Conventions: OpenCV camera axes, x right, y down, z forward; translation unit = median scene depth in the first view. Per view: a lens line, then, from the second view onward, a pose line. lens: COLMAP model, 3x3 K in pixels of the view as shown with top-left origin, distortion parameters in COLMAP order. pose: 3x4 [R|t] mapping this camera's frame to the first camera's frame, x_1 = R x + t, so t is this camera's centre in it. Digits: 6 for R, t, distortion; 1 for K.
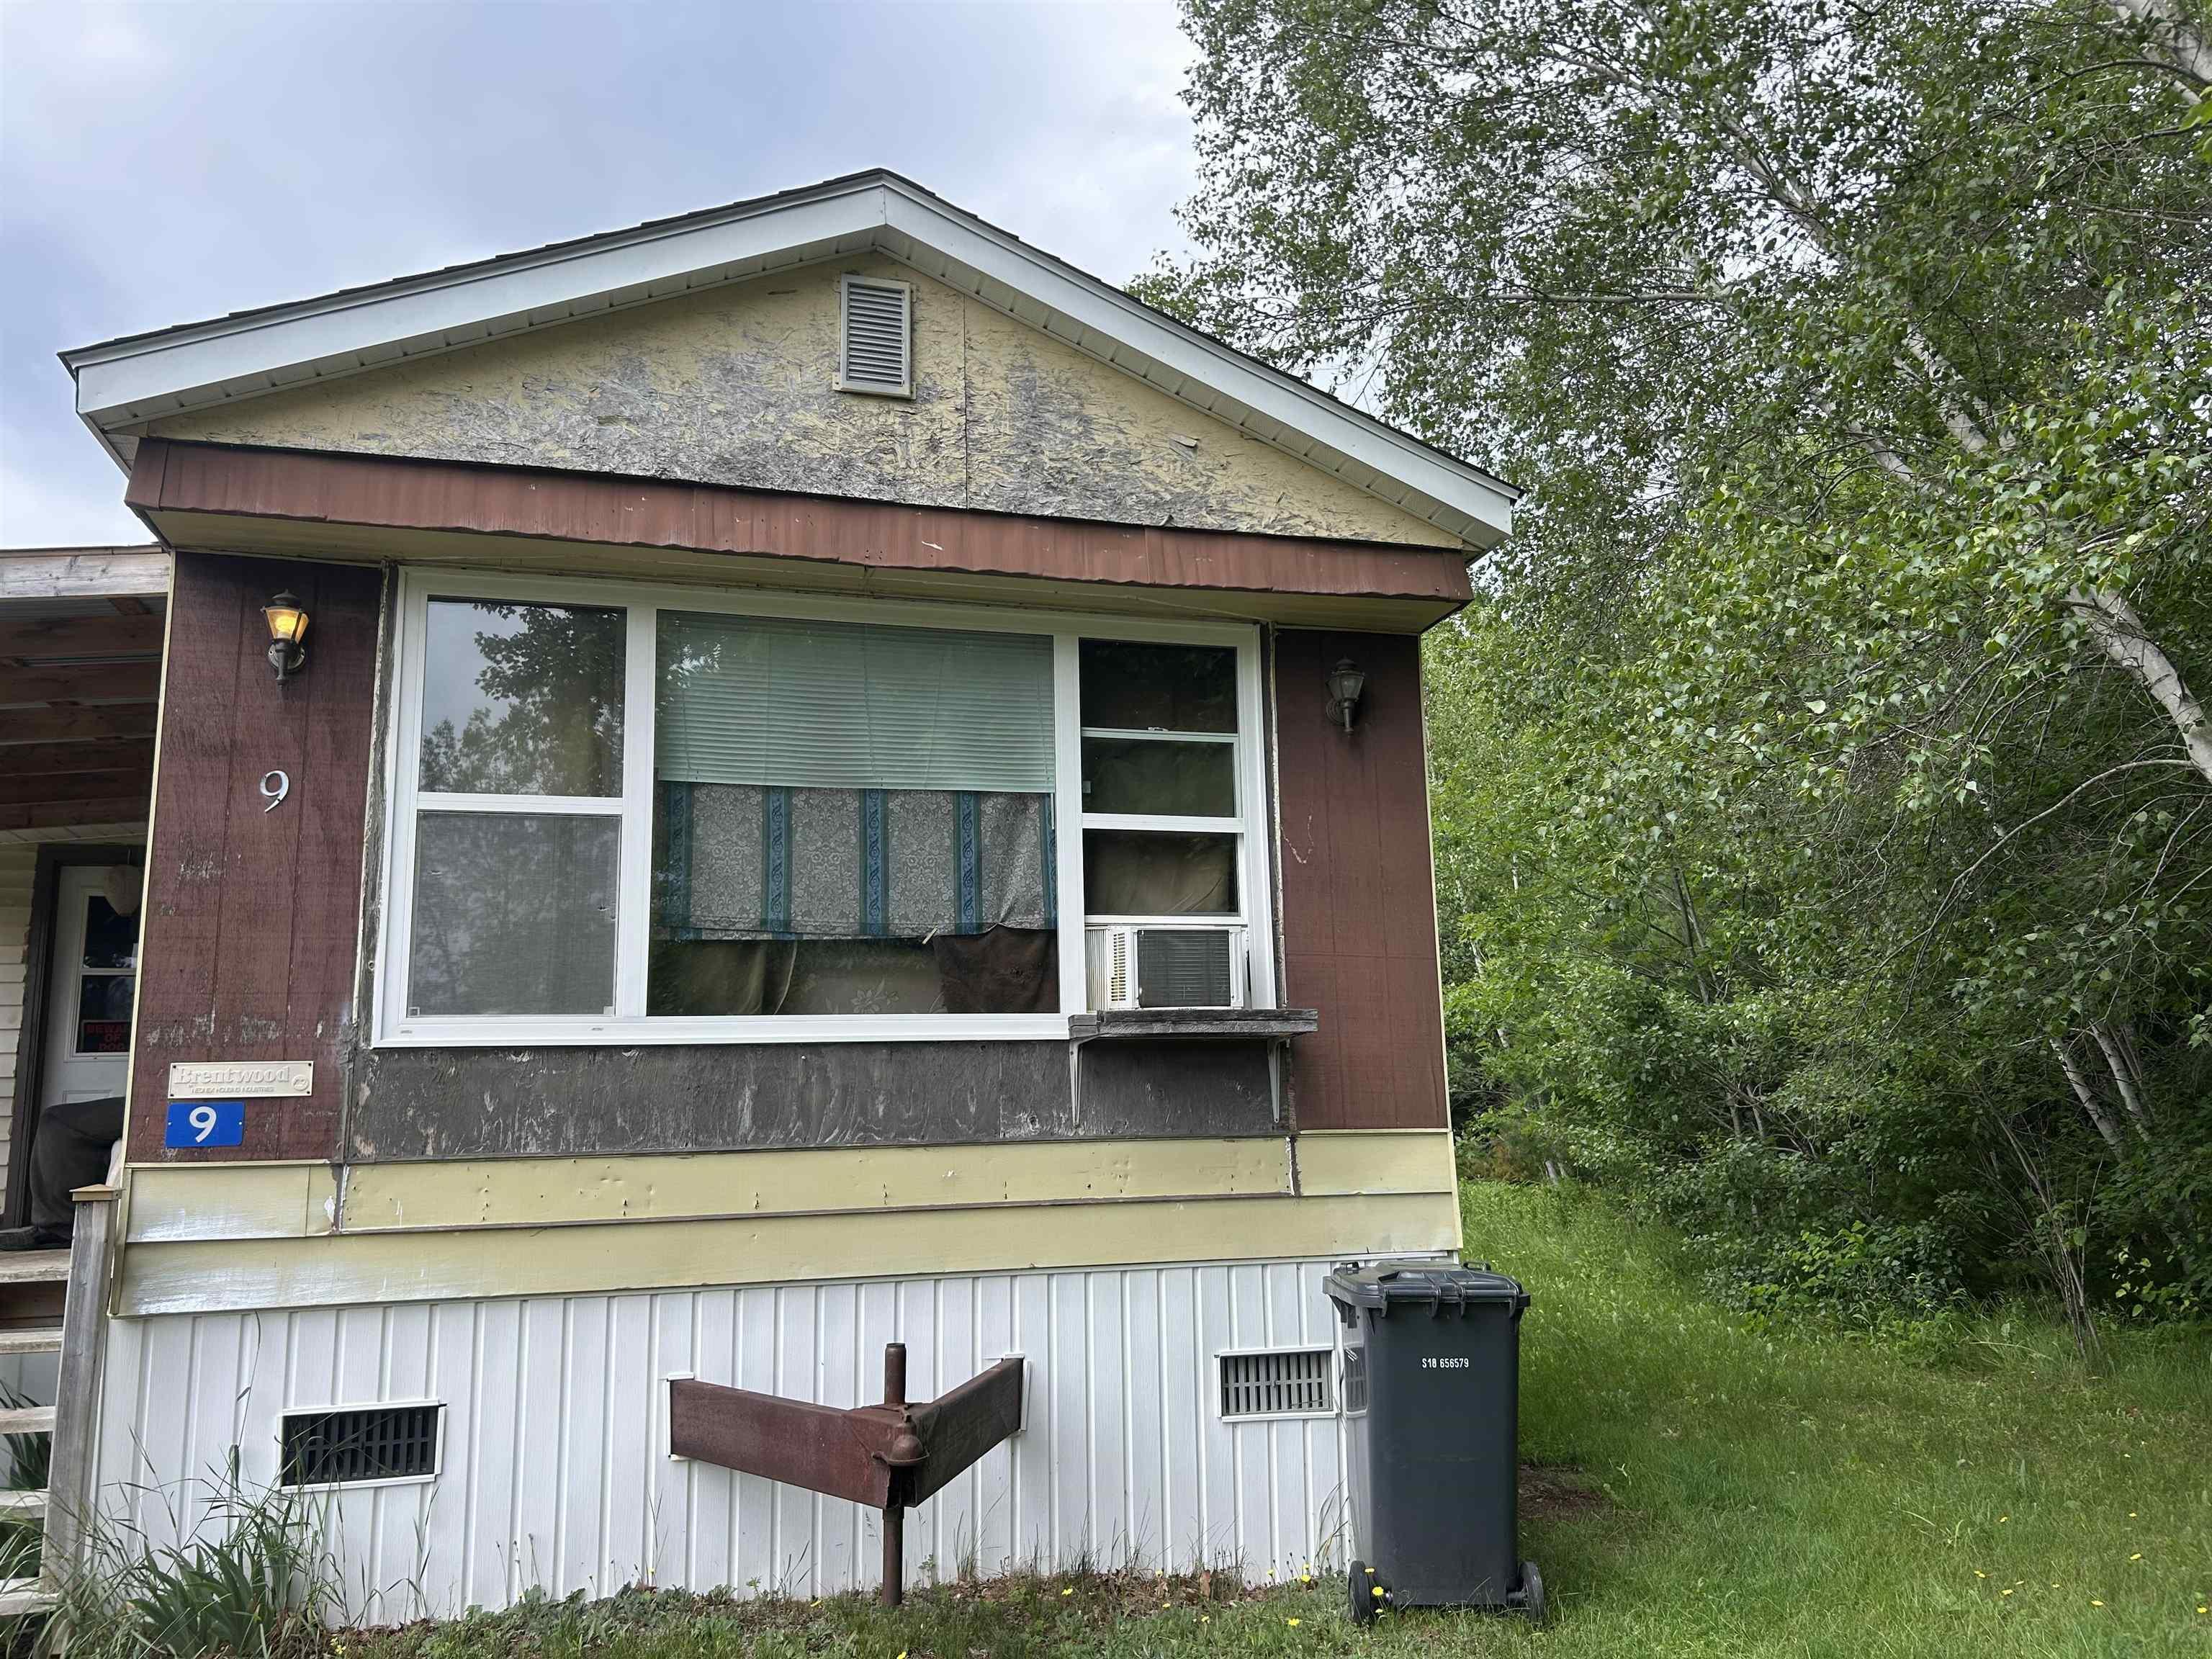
lens RADIAL K [[1685.3, 0, 1081.9], [0, 1685.3, 852.5], [0, 0, 1]] dist [0.060762, -0.067917]
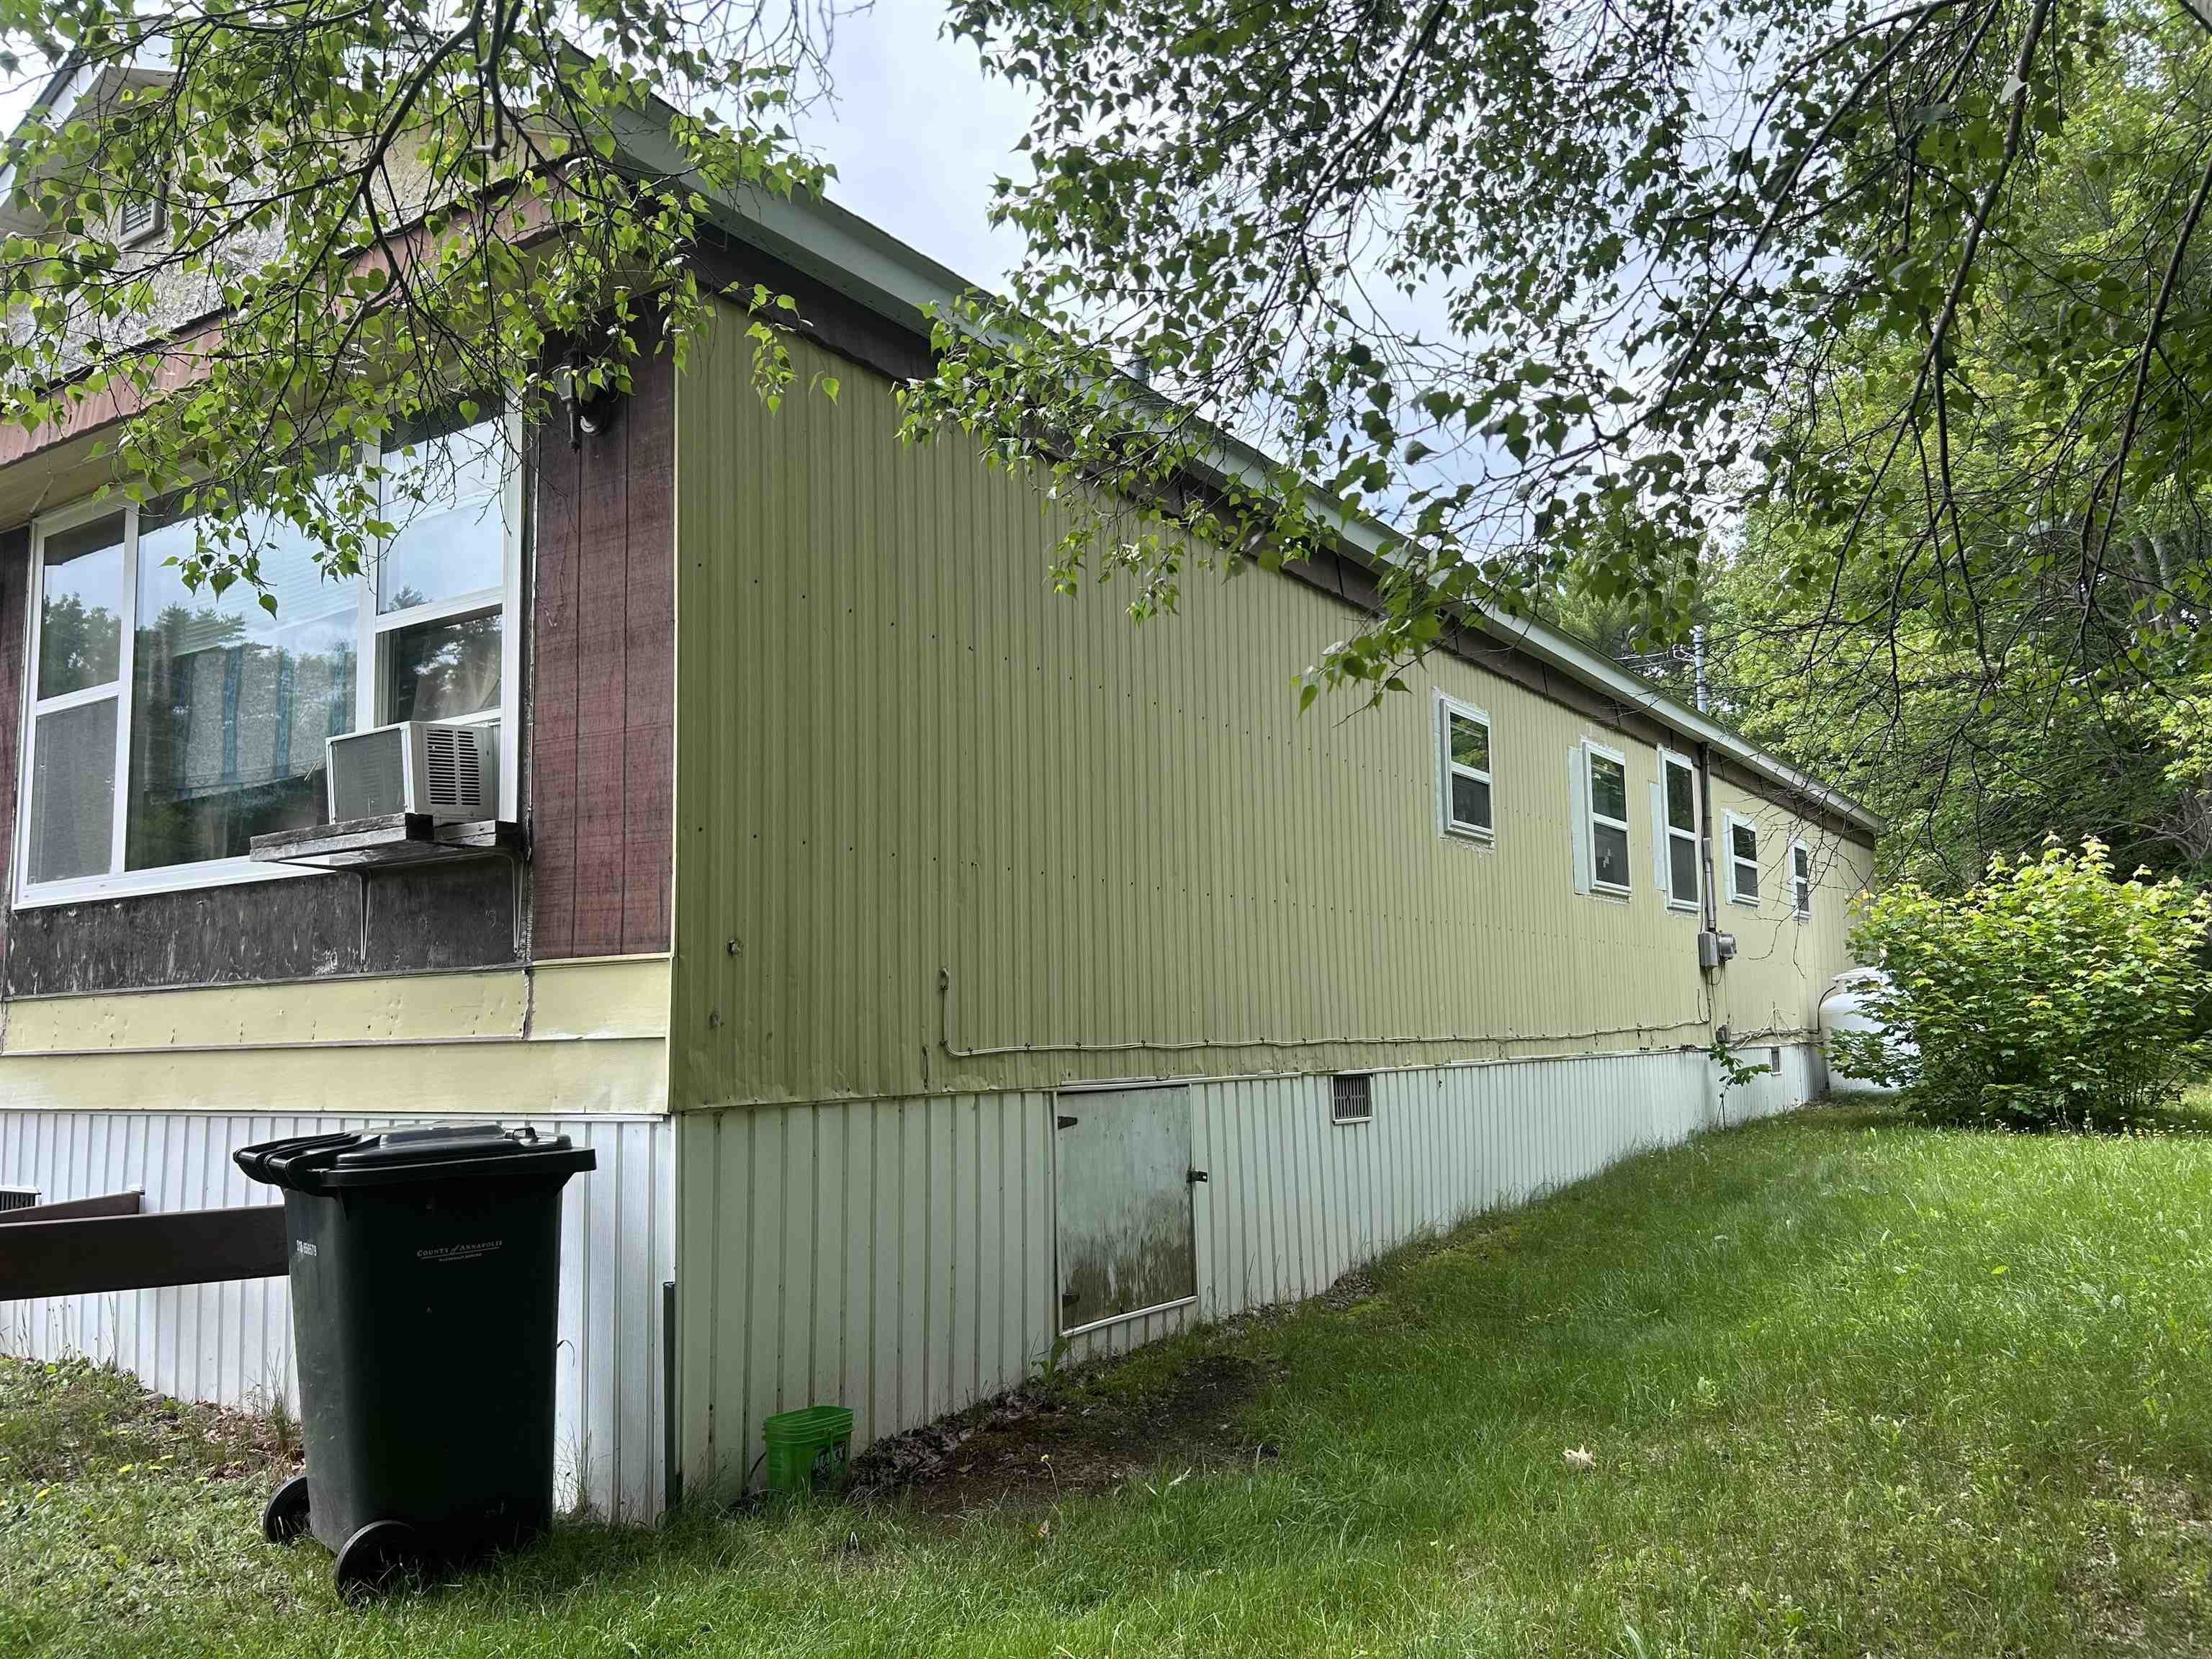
lens RADIAL K [[1685.3, 0, 1081.9], [0, 1685.3, 852.5], [0, 0, 1]] dist [0.060762, -0.067917]
pose [[0.650430, -0.066435, -0.756656, 1.006983], [0.140378, 0.989521, 0.033790, 0.133795], [0.746482, -0.128196, 0.652940, 0.735564]]
